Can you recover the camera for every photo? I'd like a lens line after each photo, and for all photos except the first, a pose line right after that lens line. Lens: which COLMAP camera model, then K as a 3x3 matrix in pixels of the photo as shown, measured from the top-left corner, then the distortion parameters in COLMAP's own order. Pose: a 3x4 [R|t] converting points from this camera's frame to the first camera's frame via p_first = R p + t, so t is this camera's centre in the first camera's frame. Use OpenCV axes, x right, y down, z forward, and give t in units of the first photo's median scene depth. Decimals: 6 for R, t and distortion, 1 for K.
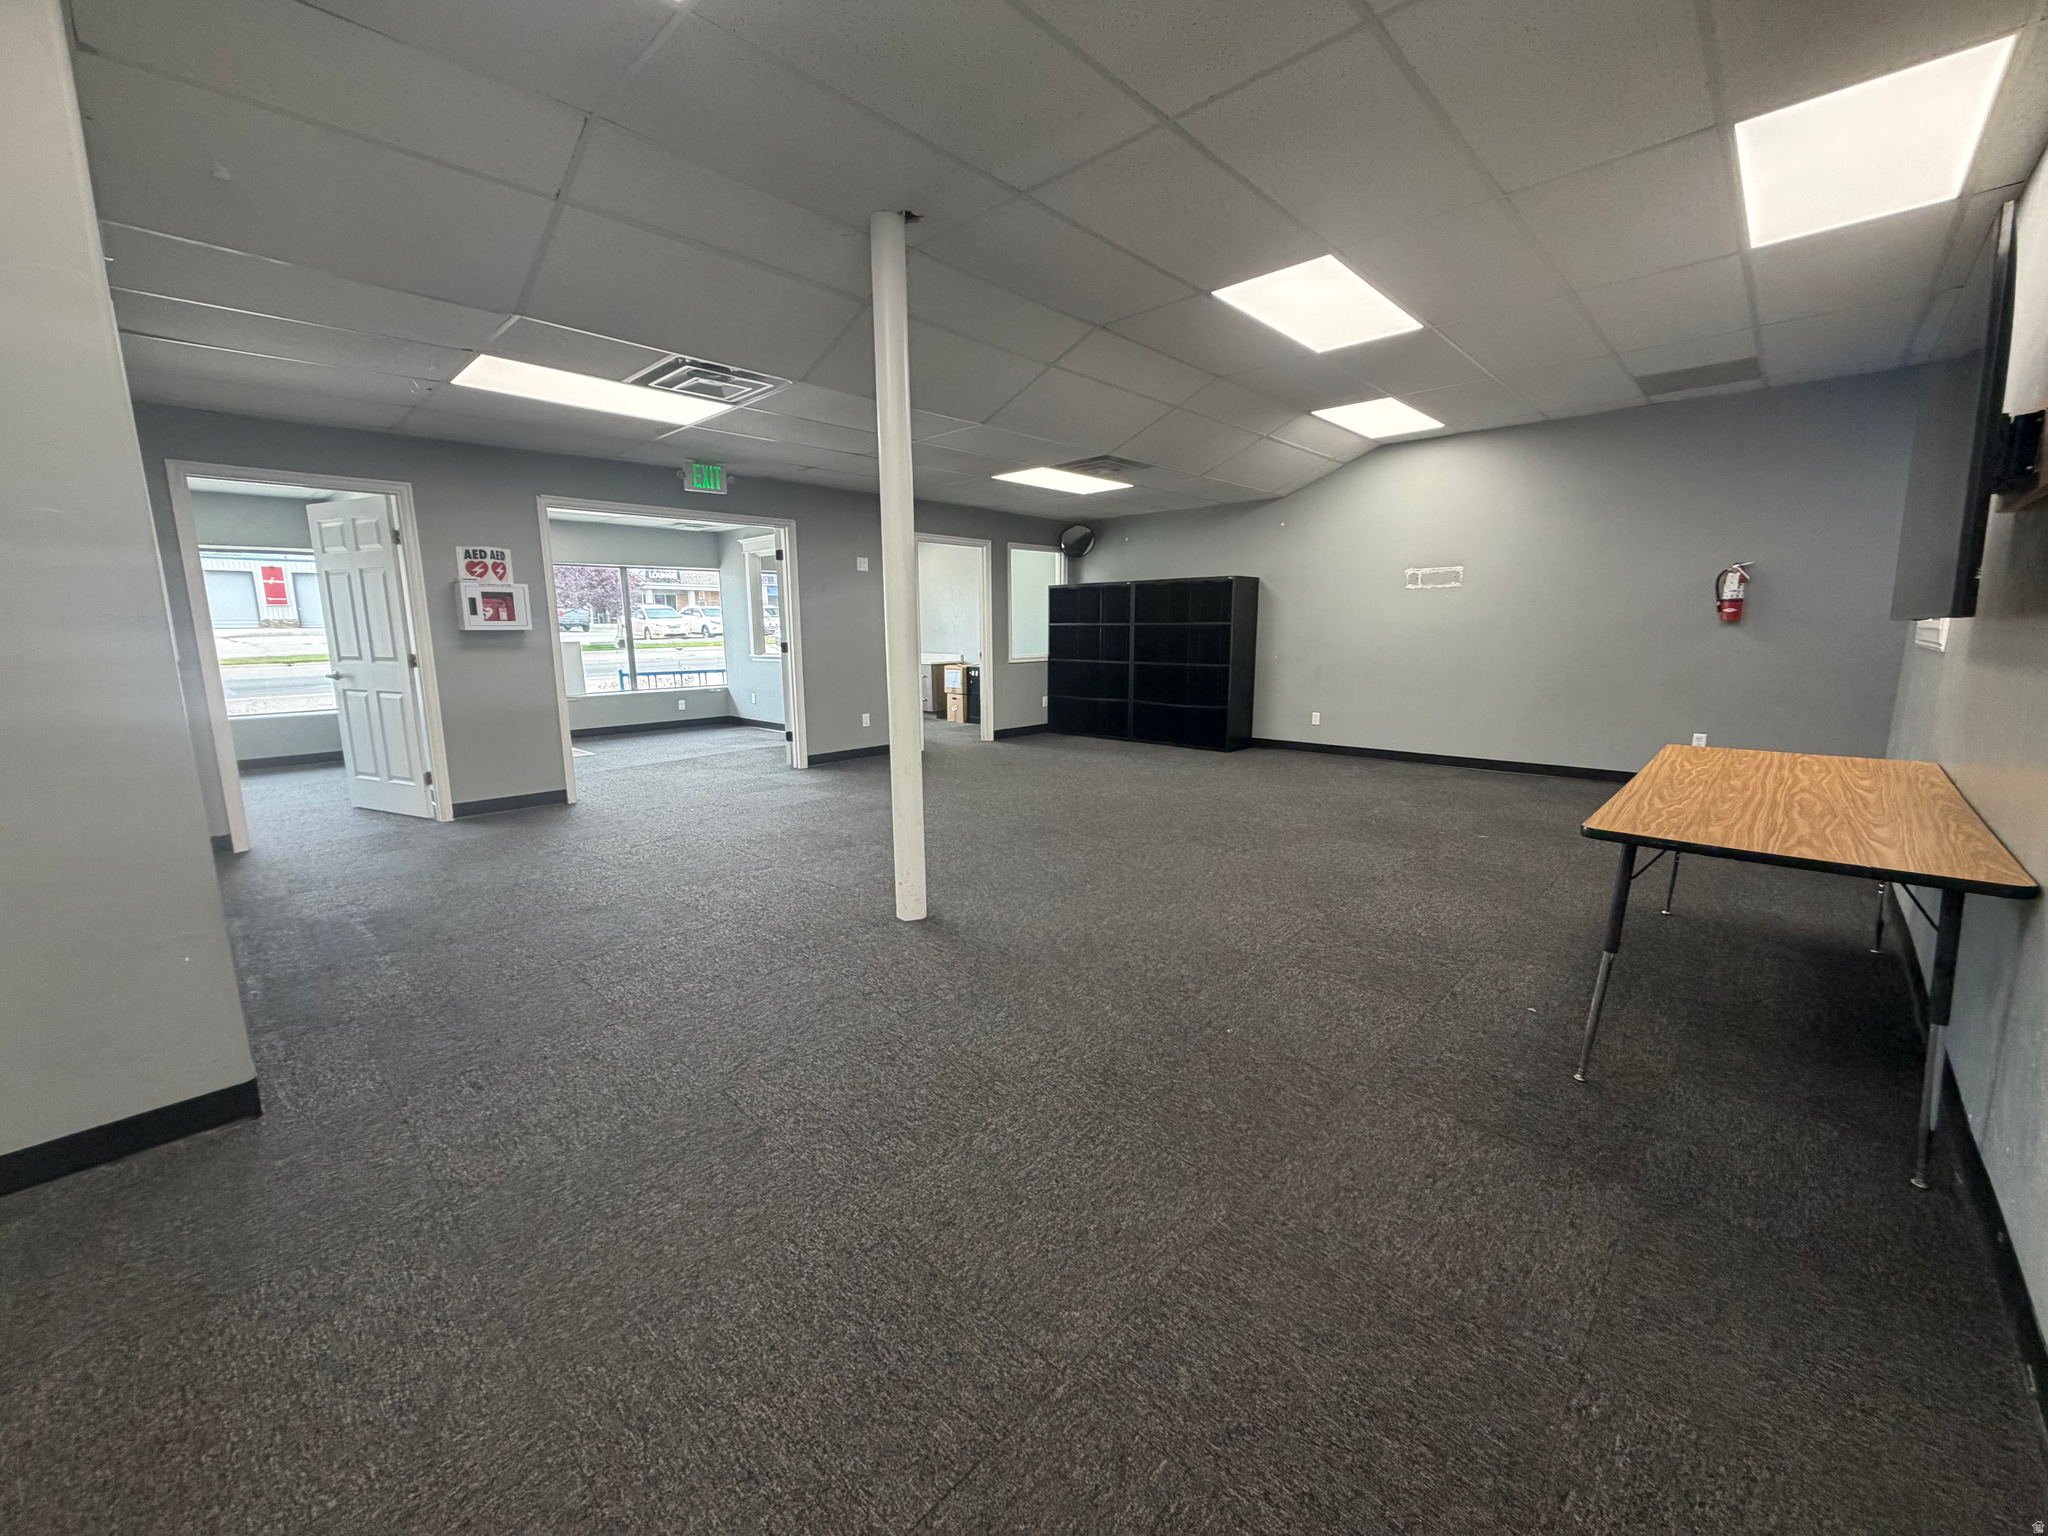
lens RADIAL K [[816.1, 0, 1026.3], [0, 816.1, 772.0], [0, 0, 1]] dist [-0.001831, -0.000111]
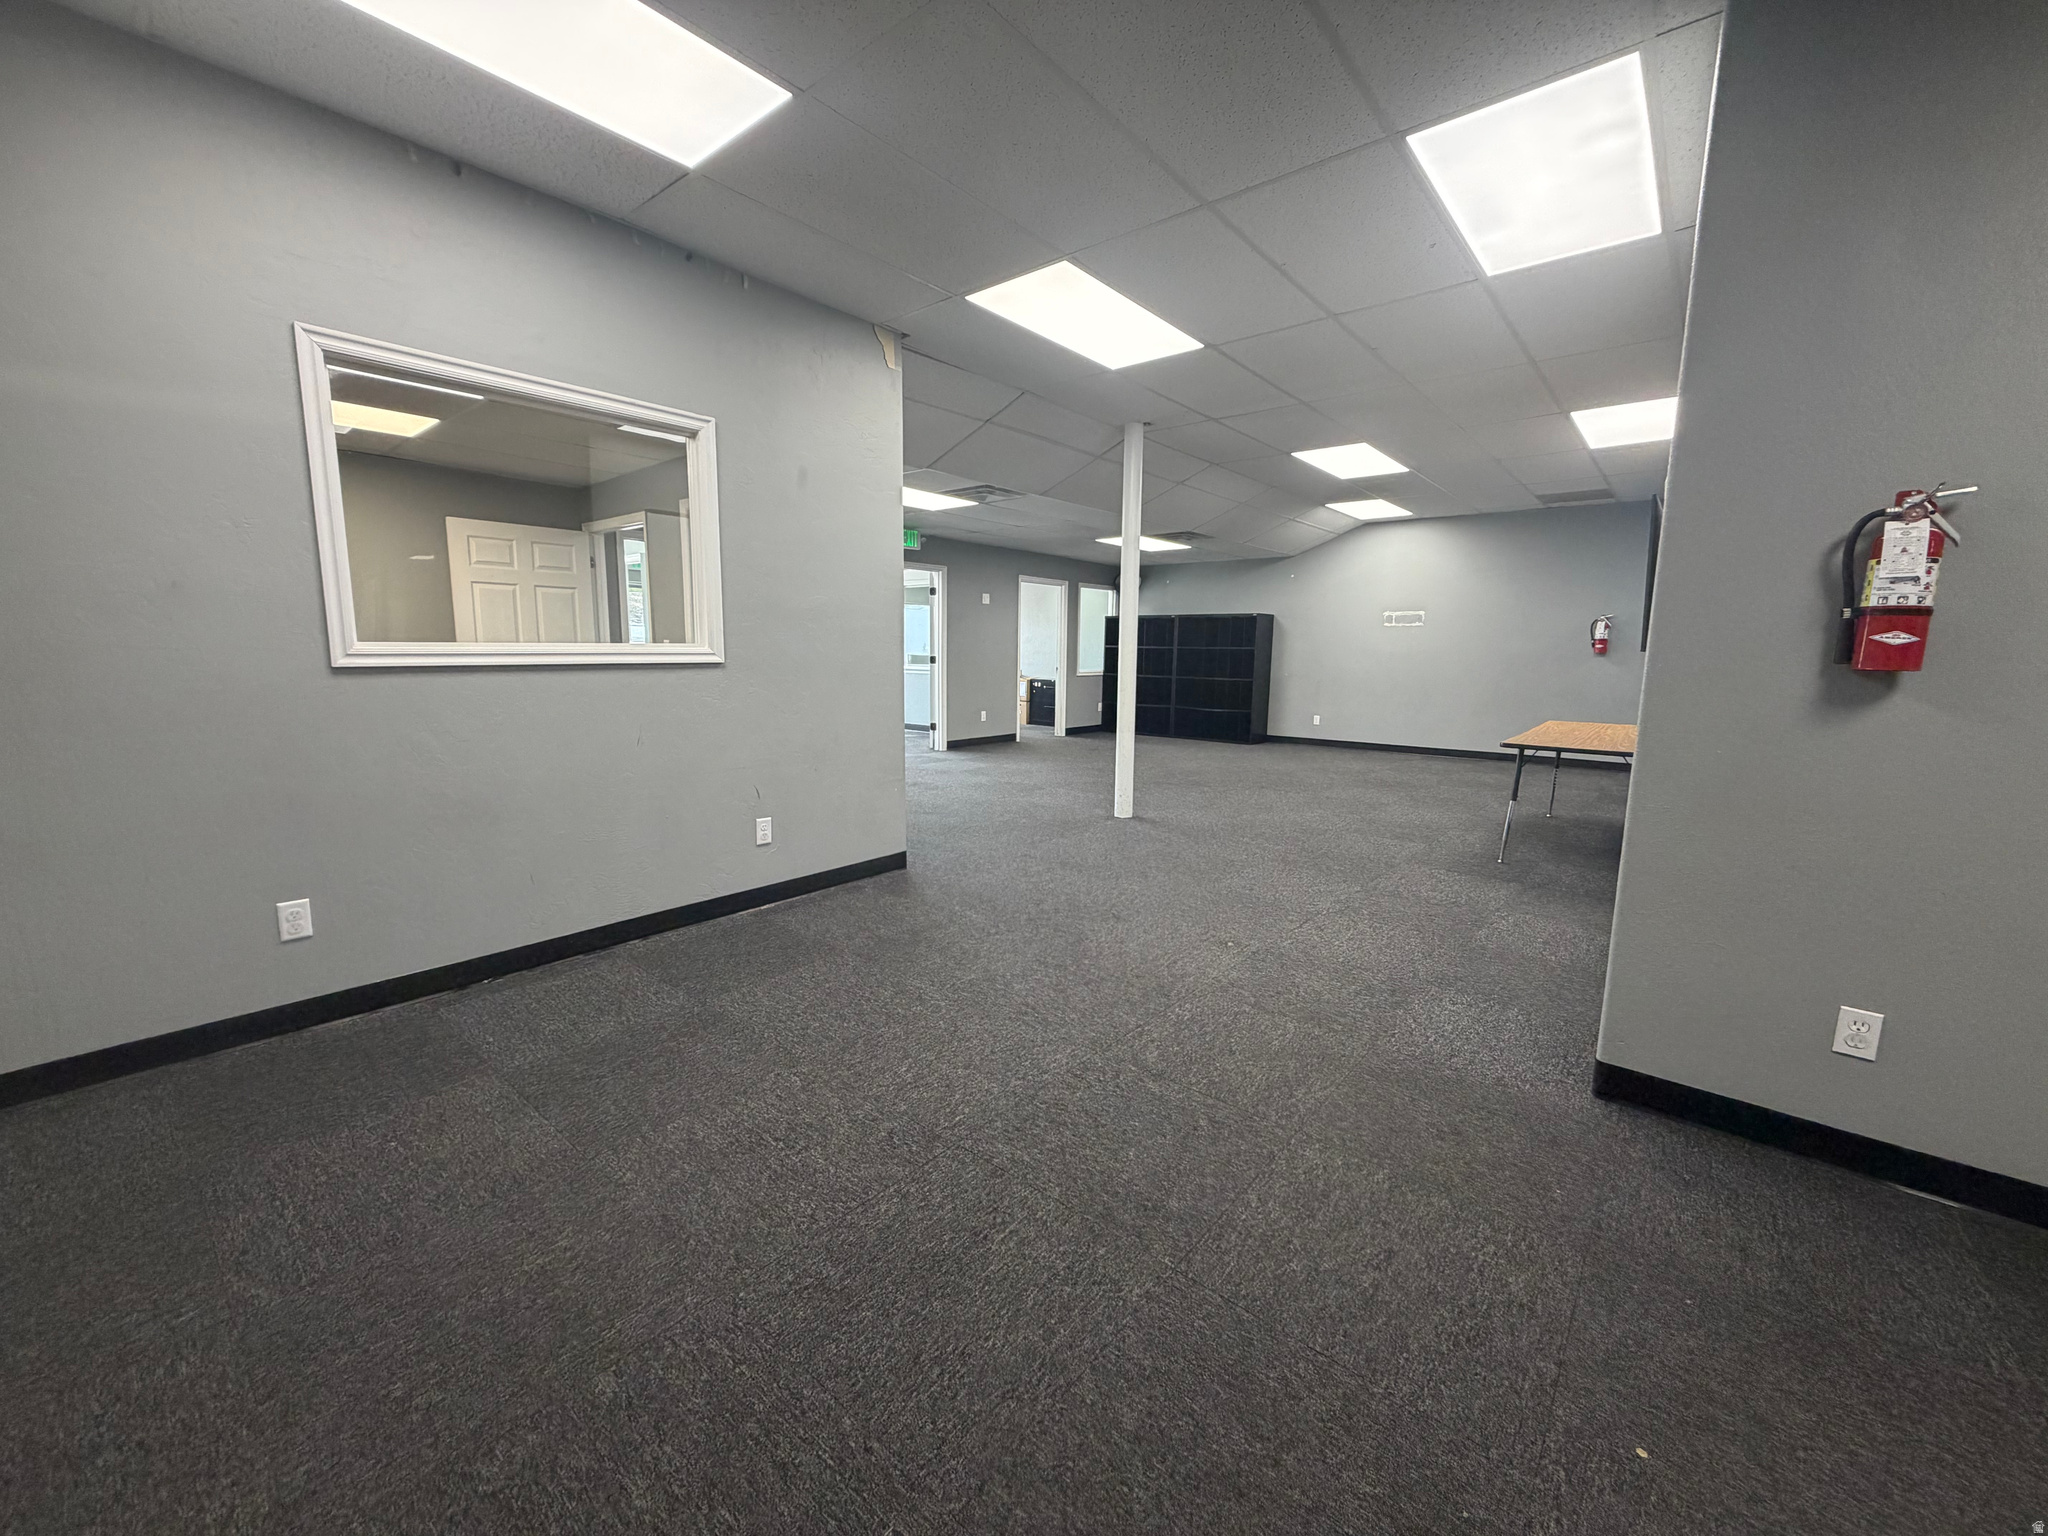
lens RADIAL K [[816.1, 0, 1027.8], [0, 816.1, 767.8], [0, 0, 1]] dist [-0.001831, -0.000111]
pose [[0.998107, 0.011126, 0.060488, -0.221909], [-0.009245, 0.999468, -0.031287, 0.065750], [-0.060804, 0.030669, 0.997678, -0.342300]]
